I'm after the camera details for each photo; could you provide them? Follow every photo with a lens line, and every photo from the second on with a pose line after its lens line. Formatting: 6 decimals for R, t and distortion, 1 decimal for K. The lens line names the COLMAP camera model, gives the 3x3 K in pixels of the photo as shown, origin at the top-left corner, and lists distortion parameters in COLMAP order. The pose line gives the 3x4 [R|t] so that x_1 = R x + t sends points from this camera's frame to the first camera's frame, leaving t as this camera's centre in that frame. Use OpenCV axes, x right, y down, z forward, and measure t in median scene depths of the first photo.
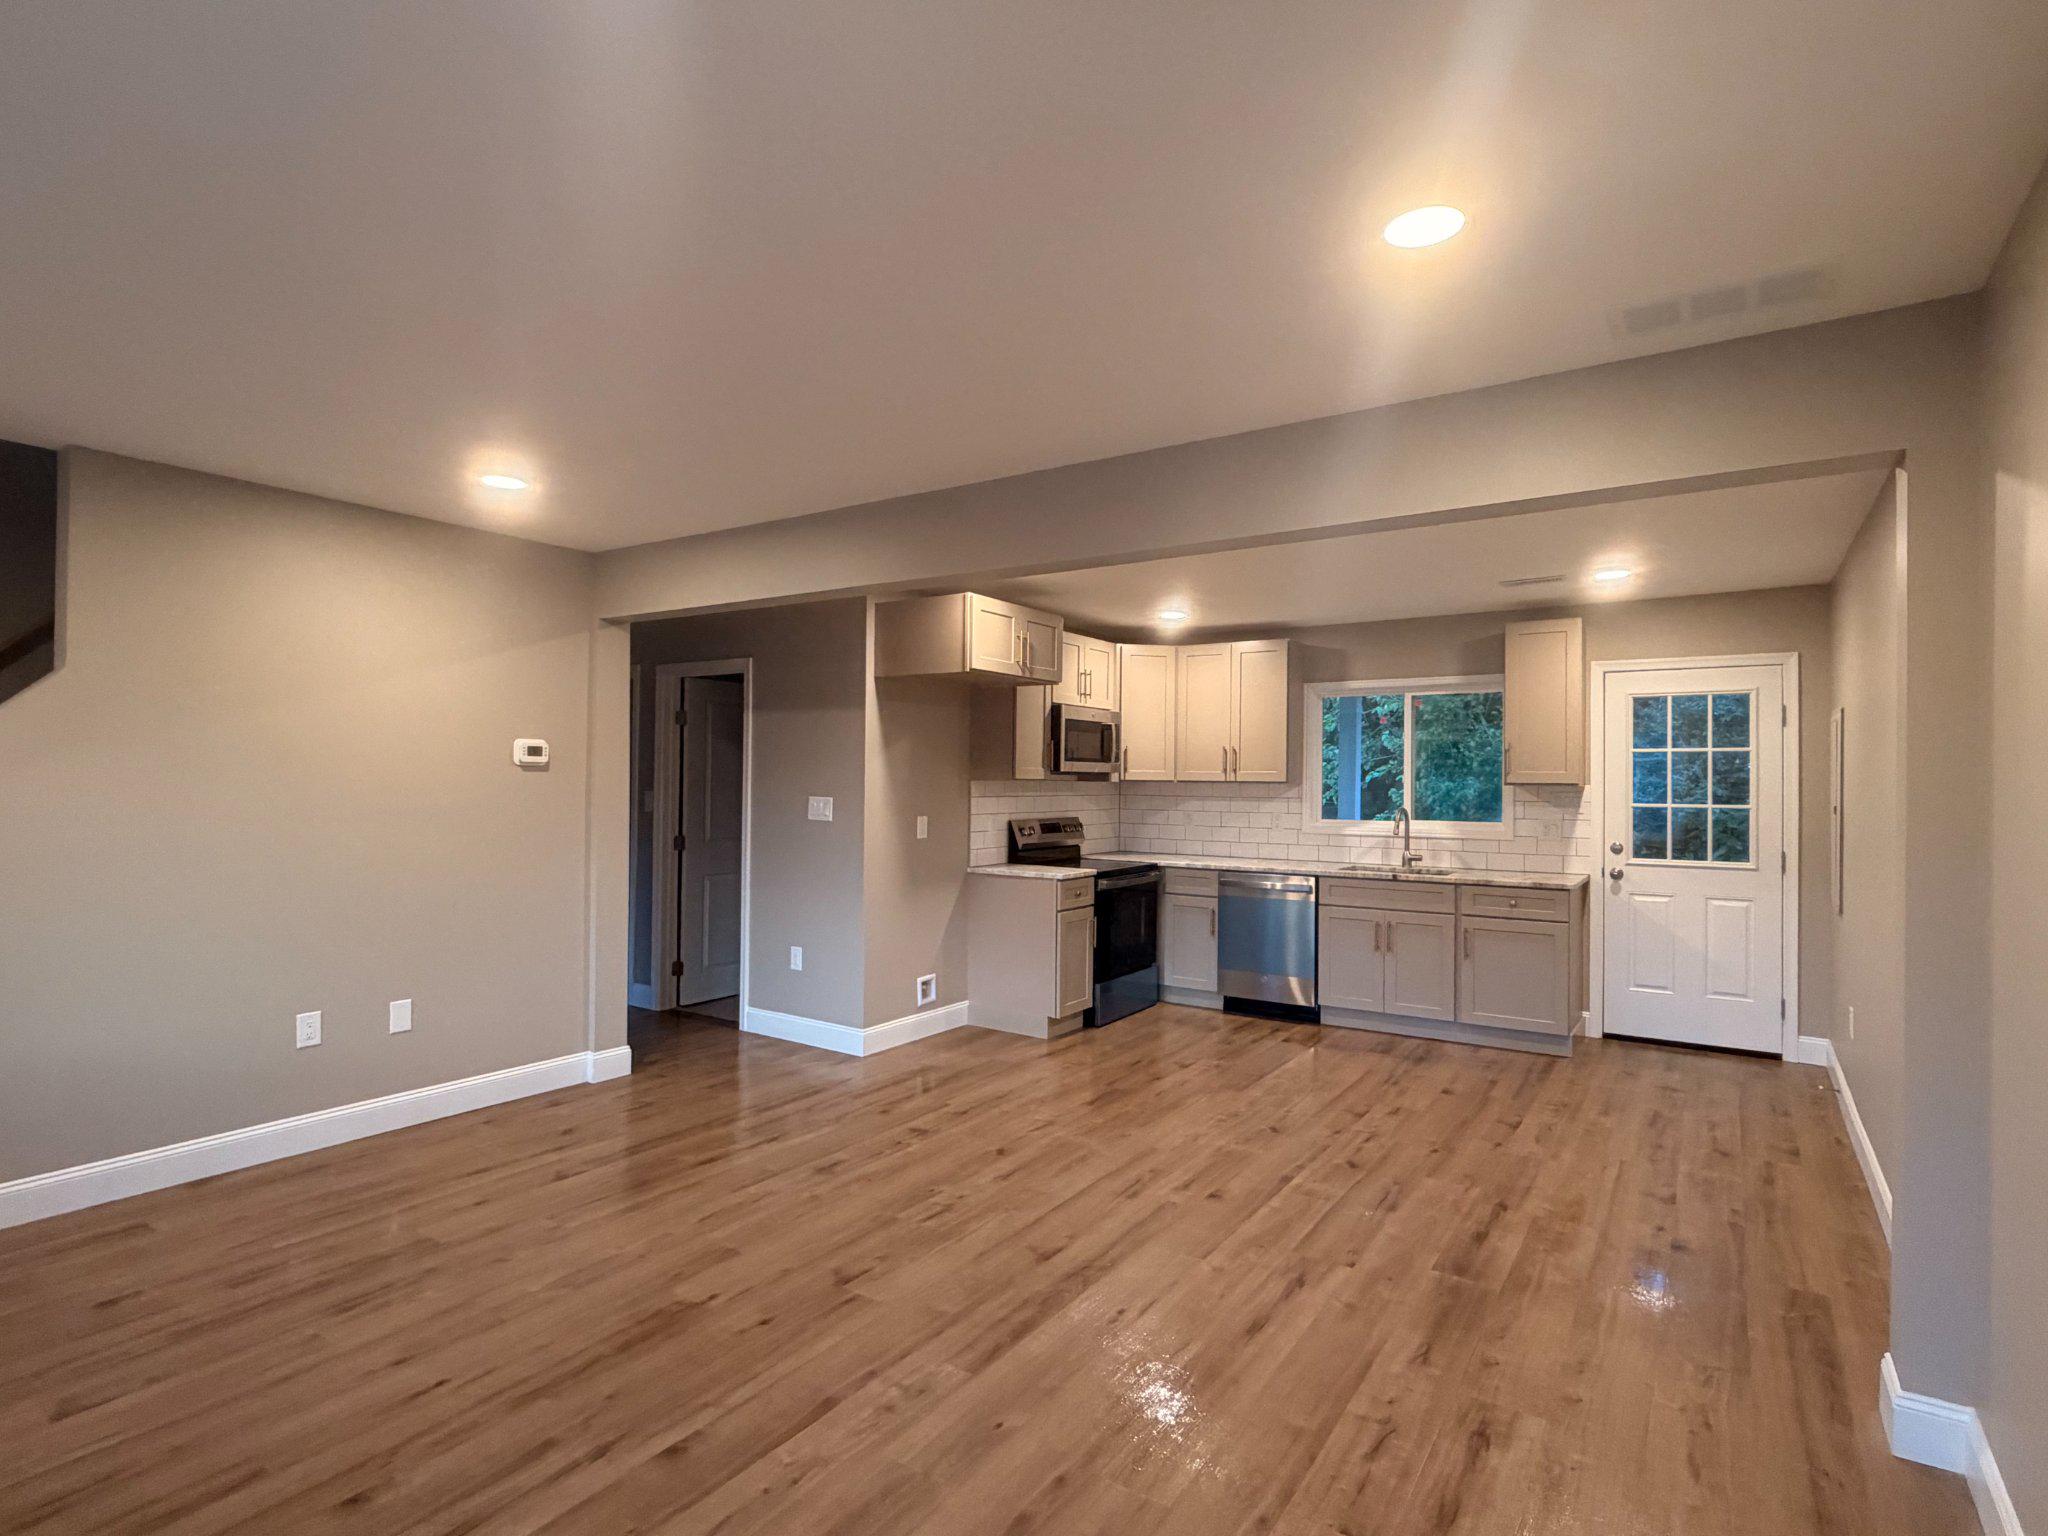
lens RADIAL K [[1050.9, 0, 1019.4], [0, 1050.9, 767.4], [0, 0, 1]] dist [0.000863, -0.000485]
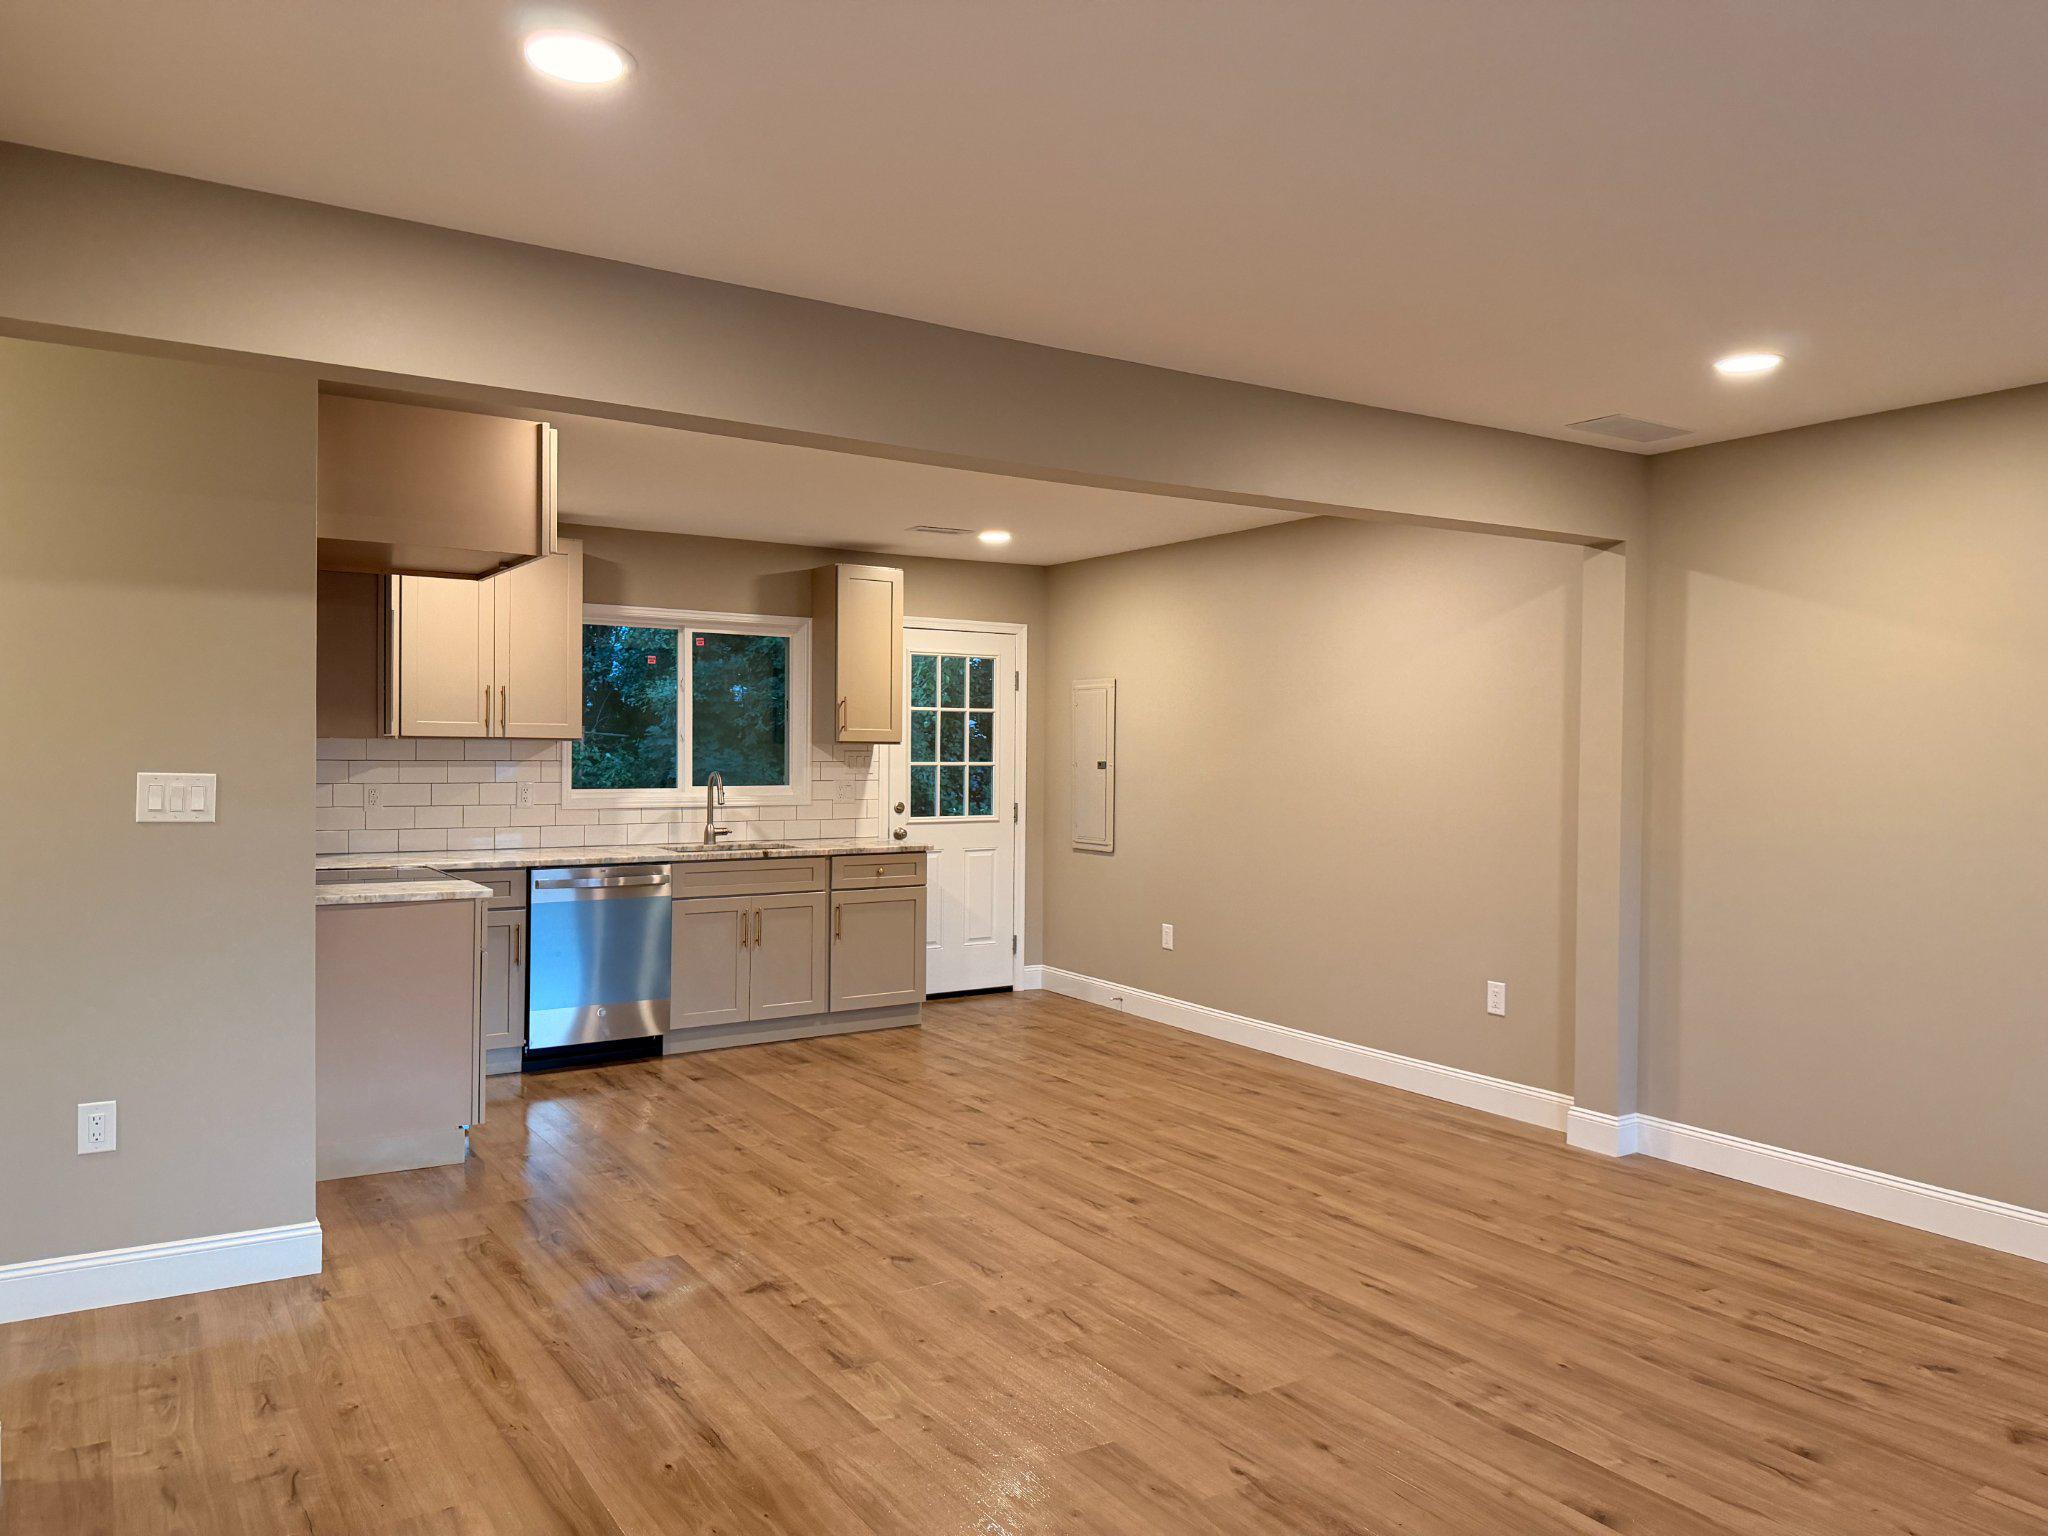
lens RADIAL K [[1430.3, 0, 1024.0], [0, 1430.3, 768.0], [0, 0, 1]] dist [0.153680, -0.306887]
pose [[0.394508, -0.018454, 0.918707, -0.594506], [-0.018482, 0.999437, 0.028012, 0.000440], [-0.918706, -0.028030, 0.393945, 0.360657]]
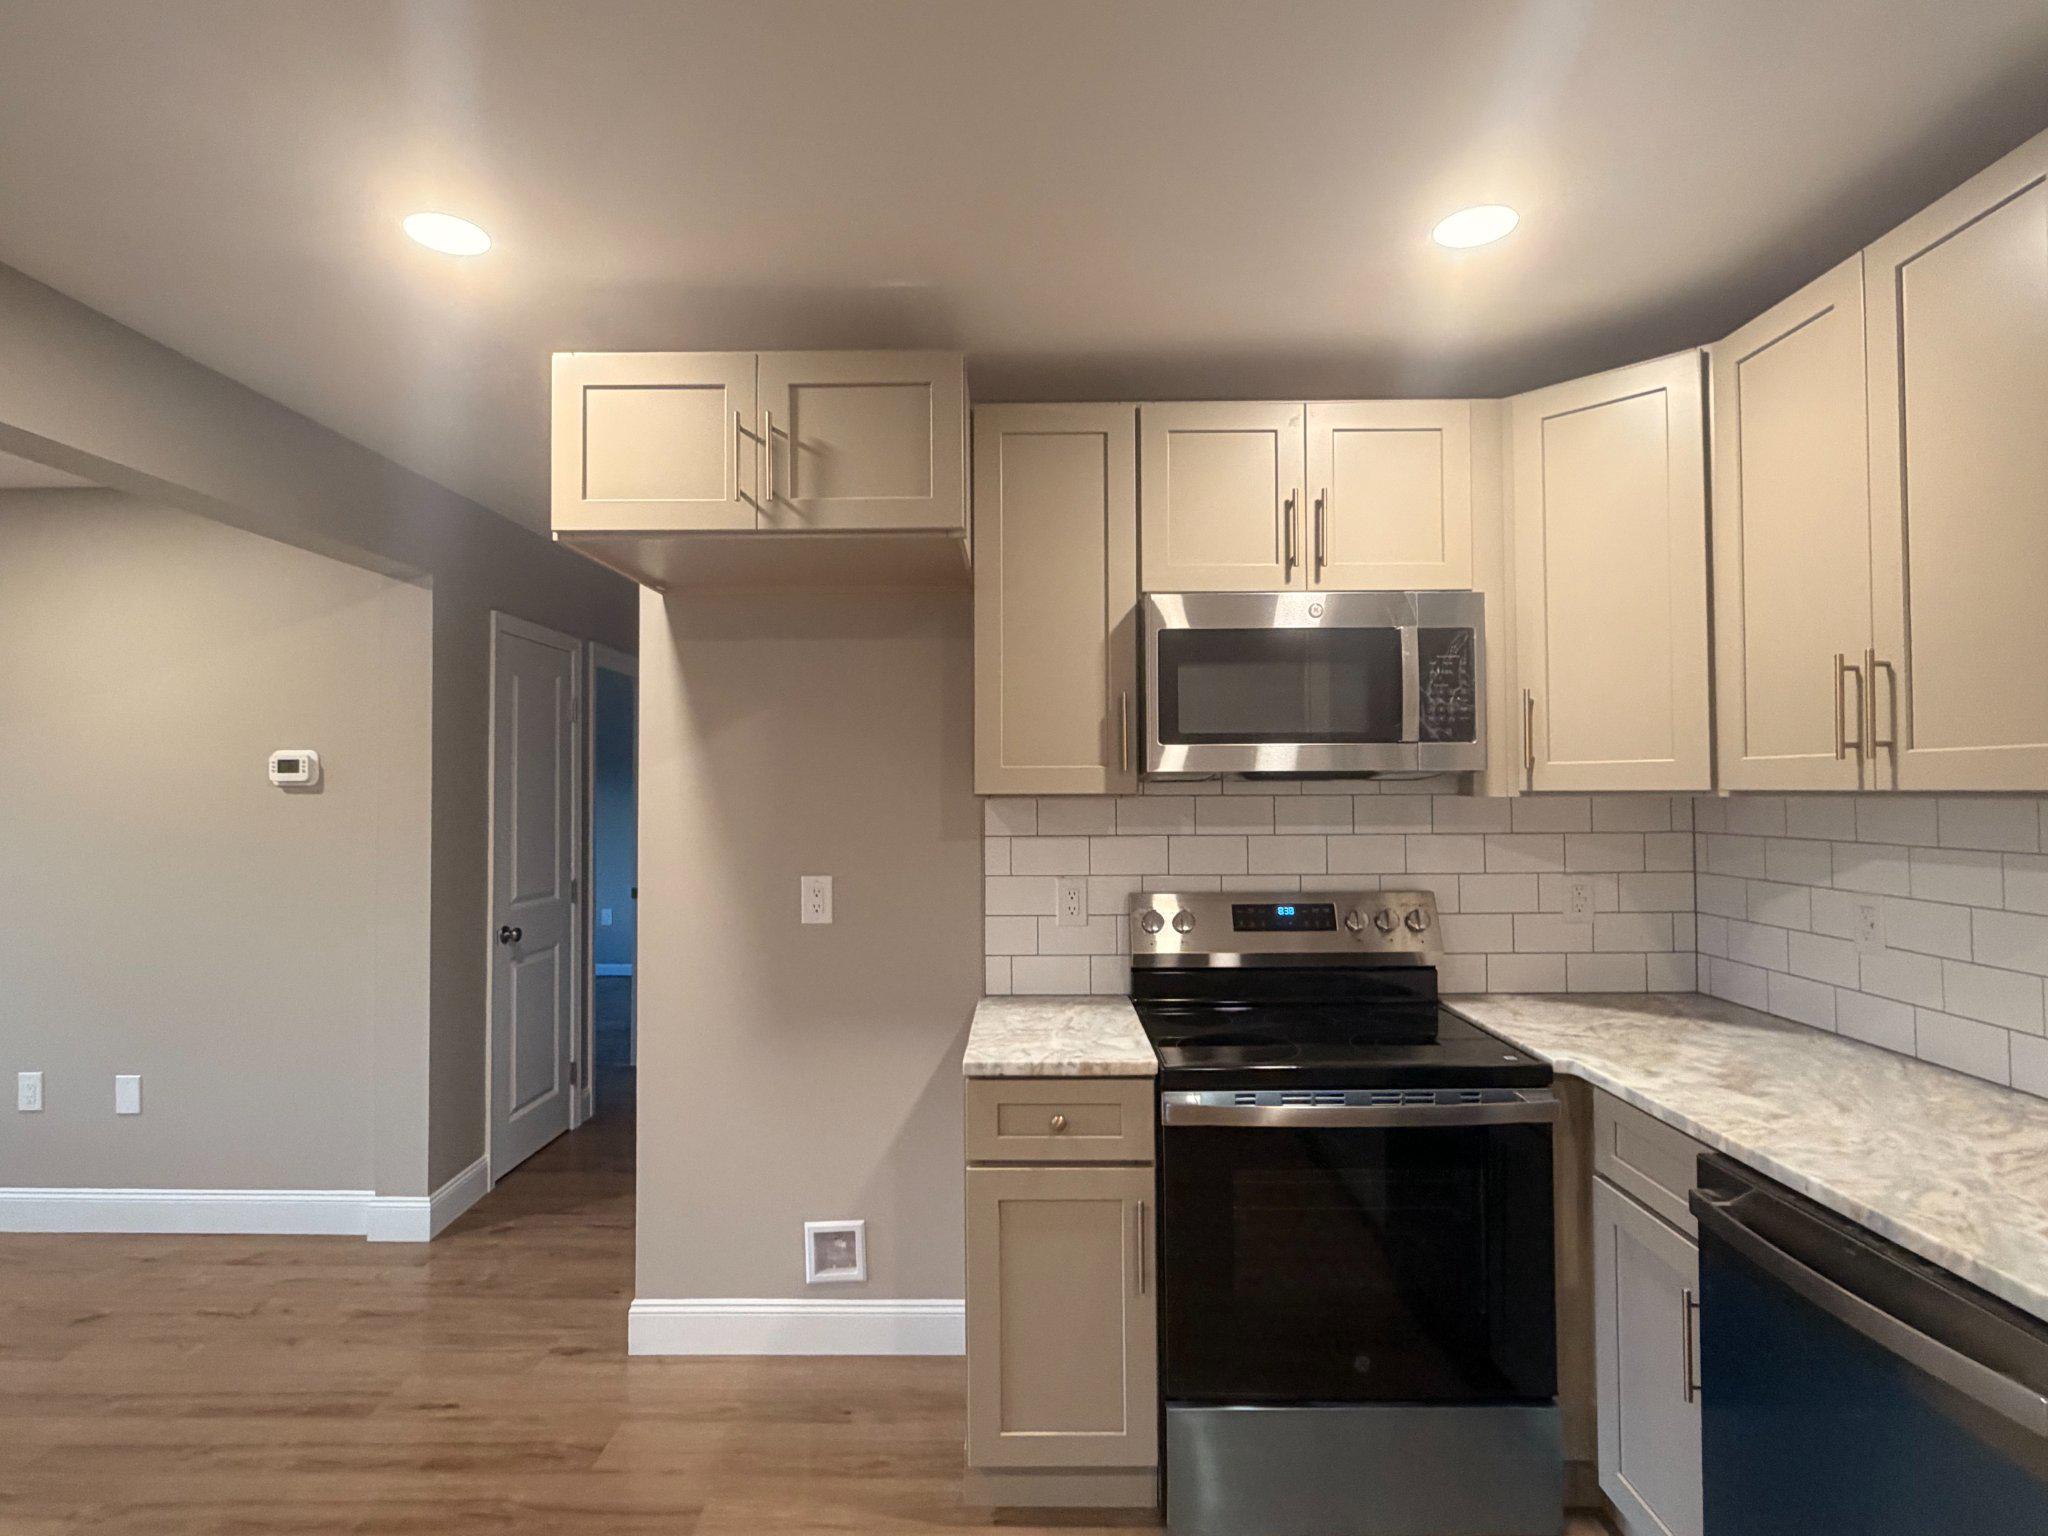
lens RADIAL K [[1050.9, 0, 1019.4], [0, 1050.9, 767.4], [0, 0, 1]] dist [0.000863, -0.000485]
pose [[0.548177, -0.031372, -0.835774, 0.337852], [0.020225, 0.999501, -0.024251, 0.010564], [0.836118, -0.003610, 0.548538, 0.784813]]
